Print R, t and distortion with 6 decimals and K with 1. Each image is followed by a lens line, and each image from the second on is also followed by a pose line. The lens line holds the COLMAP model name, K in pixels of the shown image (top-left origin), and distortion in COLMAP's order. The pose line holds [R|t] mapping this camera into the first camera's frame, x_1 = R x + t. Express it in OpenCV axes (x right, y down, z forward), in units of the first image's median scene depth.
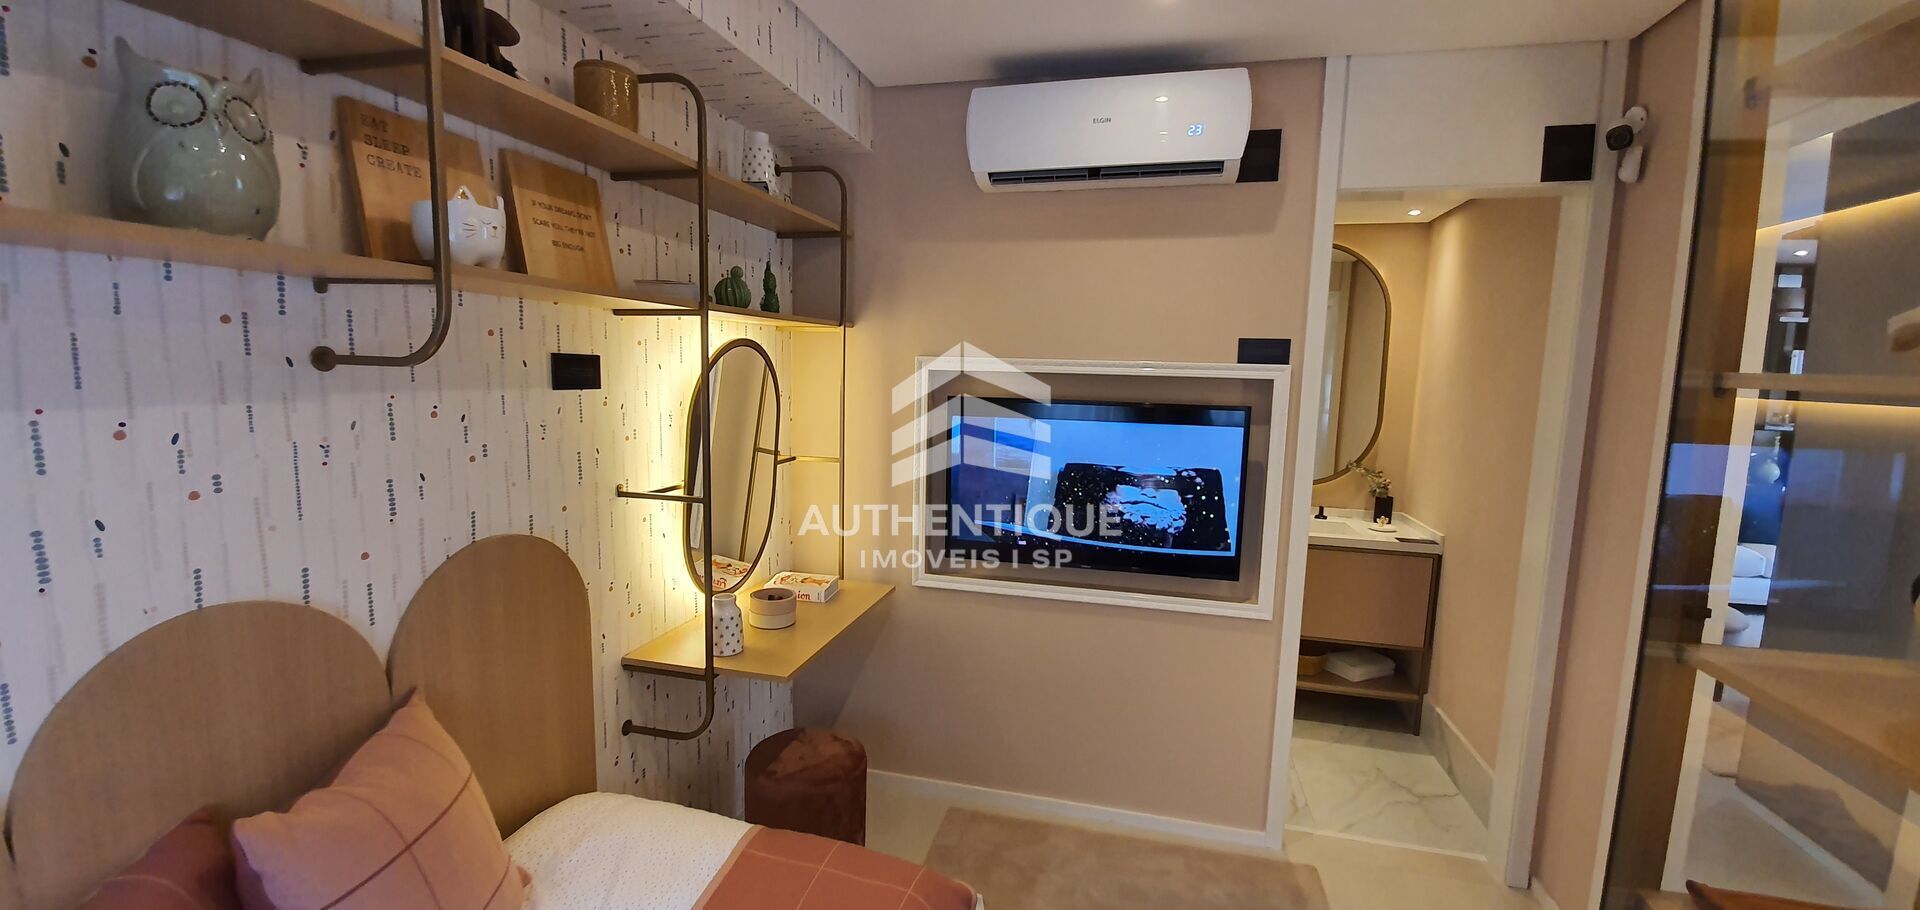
lens RADIAL K [[752.6, 0, 952.3], [0, 752.6, 459.5], [0, 0, 1]] dist [0.011154, -0.016698]
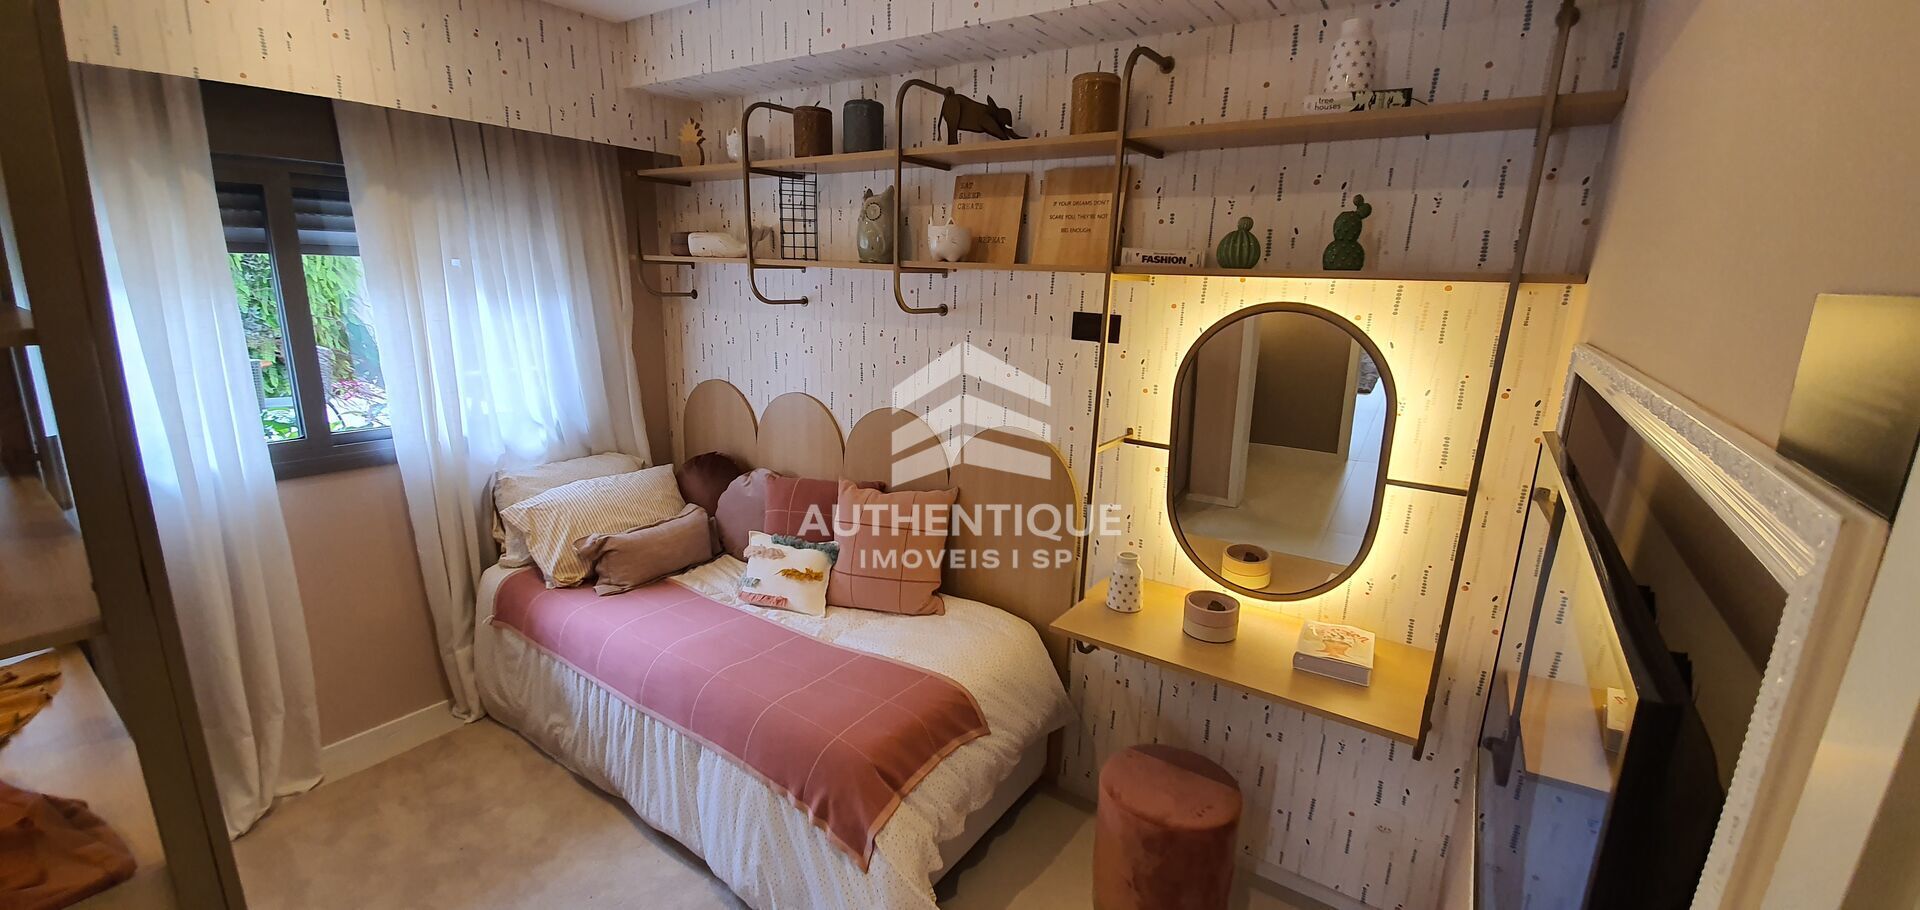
lens RADIAL K [[777.6, 0, 960.0], [0, 777.6, 455.0], [0, 0, 1]] dist [0.000049, -0.014701]
pose [[-0.356765, 0.175782, -0.917507, 1.083766], [-0.157148, 0.956850, 0.244425, -0.257416], [0.920882, 0.231387, -0.313747, 1.647826]]
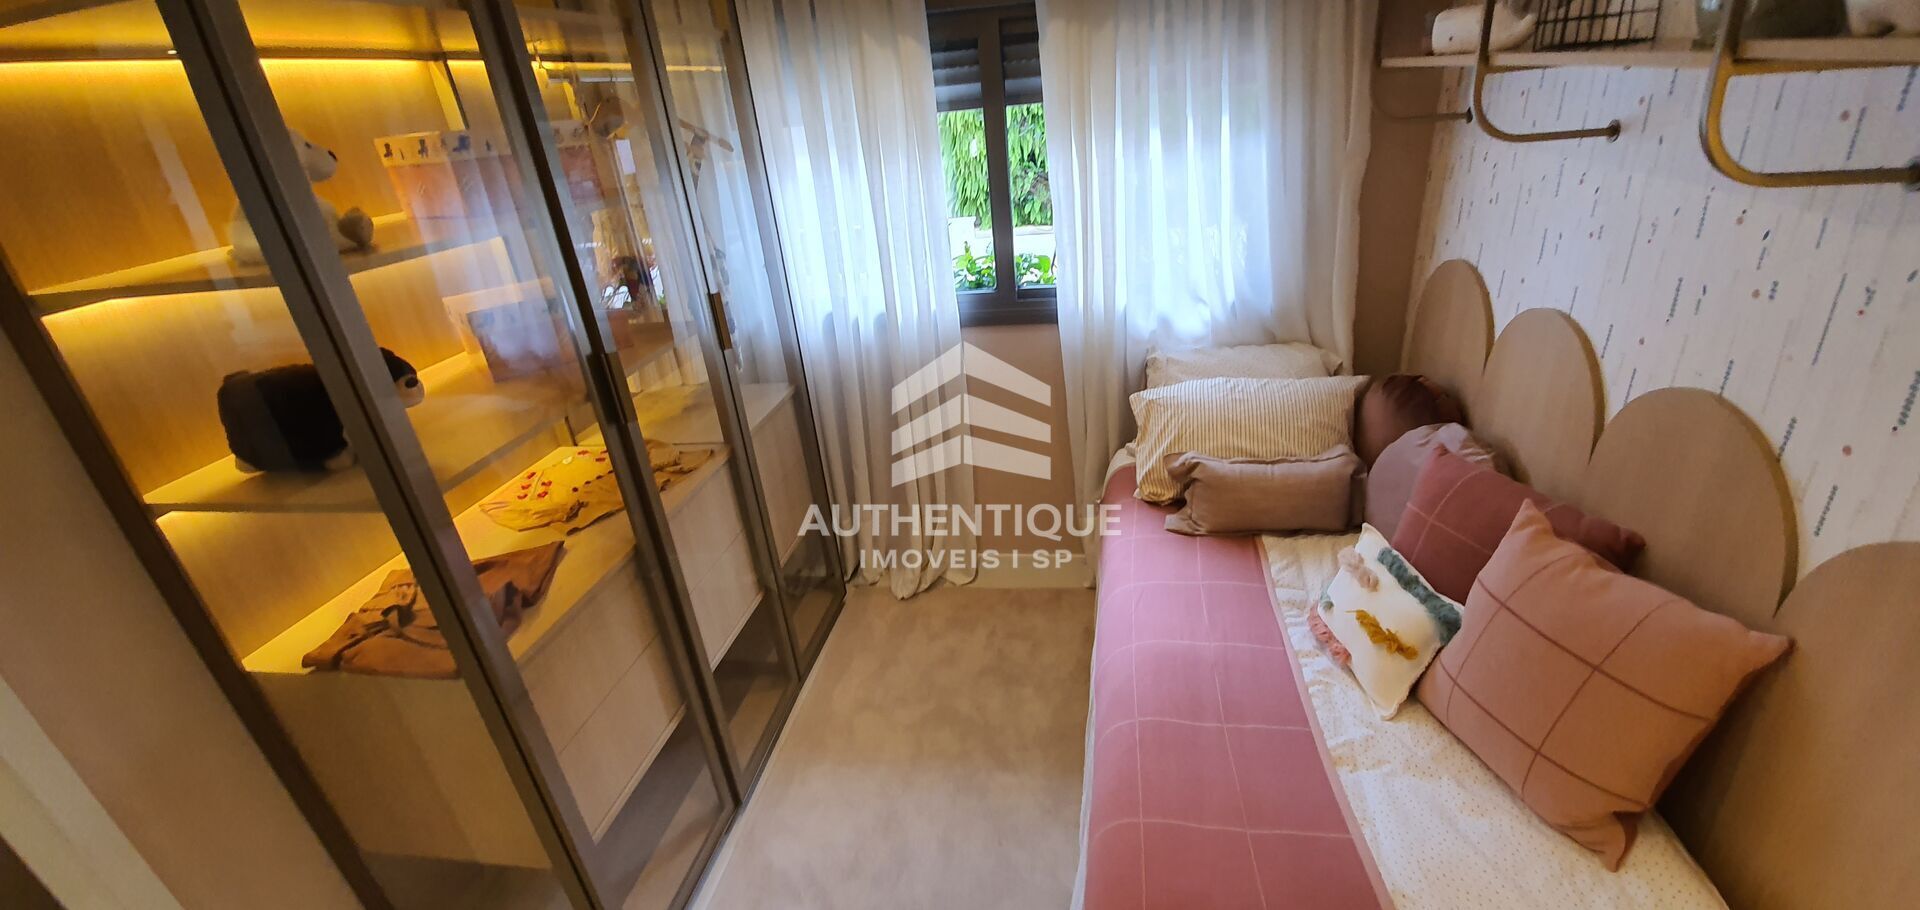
lens RADIAL K [[777.6, 0, 960.0], [0, 777.6, 455.0], [0, 0, 1]] dist [0.000049, -0.014701]
pose [[-0.995472, 0.087553, -0.037013, 0.116024], [0.054803, 0.846790, 0.529096, -0.303574], [0.077666, 0.524672, -0.847754, 1.528346]]
